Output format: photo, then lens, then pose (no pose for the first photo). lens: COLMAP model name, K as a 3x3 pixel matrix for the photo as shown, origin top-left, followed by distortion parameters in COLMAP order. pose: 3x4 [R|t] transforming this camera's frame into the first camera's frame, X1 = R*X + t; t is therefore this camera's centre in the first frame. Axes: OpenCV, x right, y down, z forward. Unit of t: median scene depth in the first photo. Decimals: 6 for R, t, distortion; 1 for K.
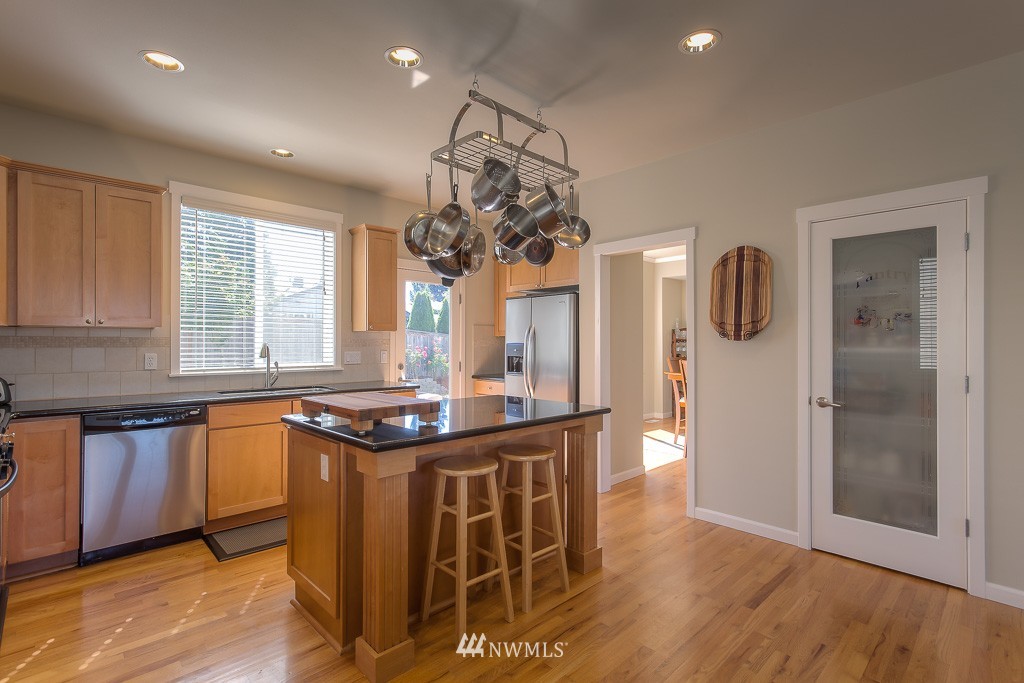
lens RADIAL K [[483.2, 0, 511.6], [0, 483.2, 341.4], [0, 0, 1]] dist [0.002520, 0.000425]
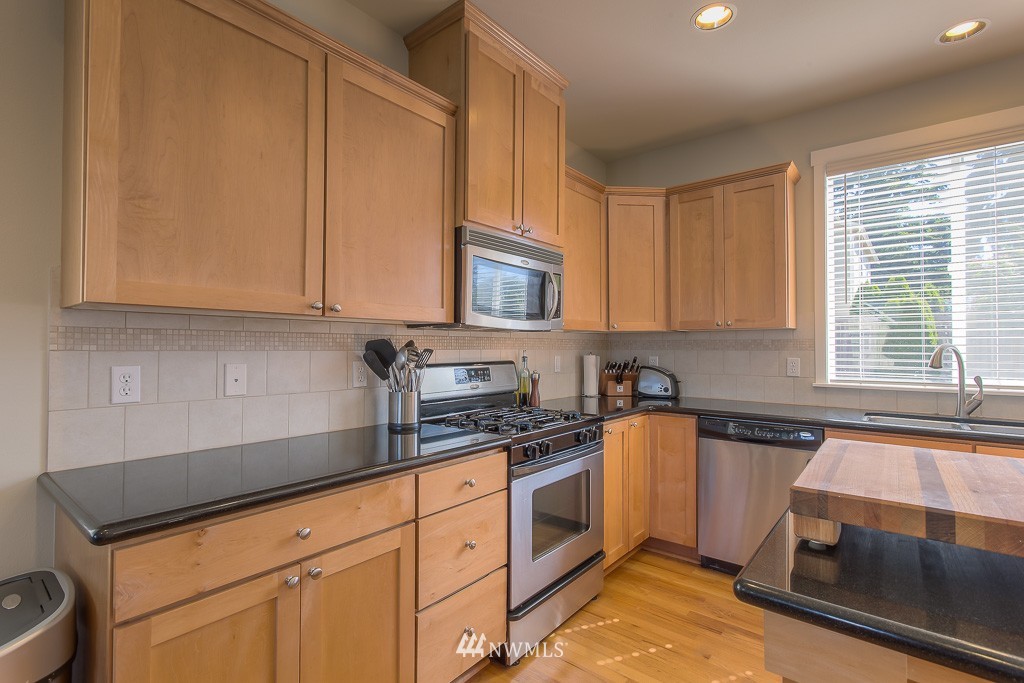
lens RADIAL K [[483.2, 0, 510.8], [0, 483.2, 338.6], [0, 0, 1]] dist [0.002520, 0.000425]
pose [[0.111589, -0.023152, -0.993485, 0.069725], [-0.001064, 0.999725, -0.023417, 0.012760], [0.993754, 0.003670, 0.111534, 0.446443]]
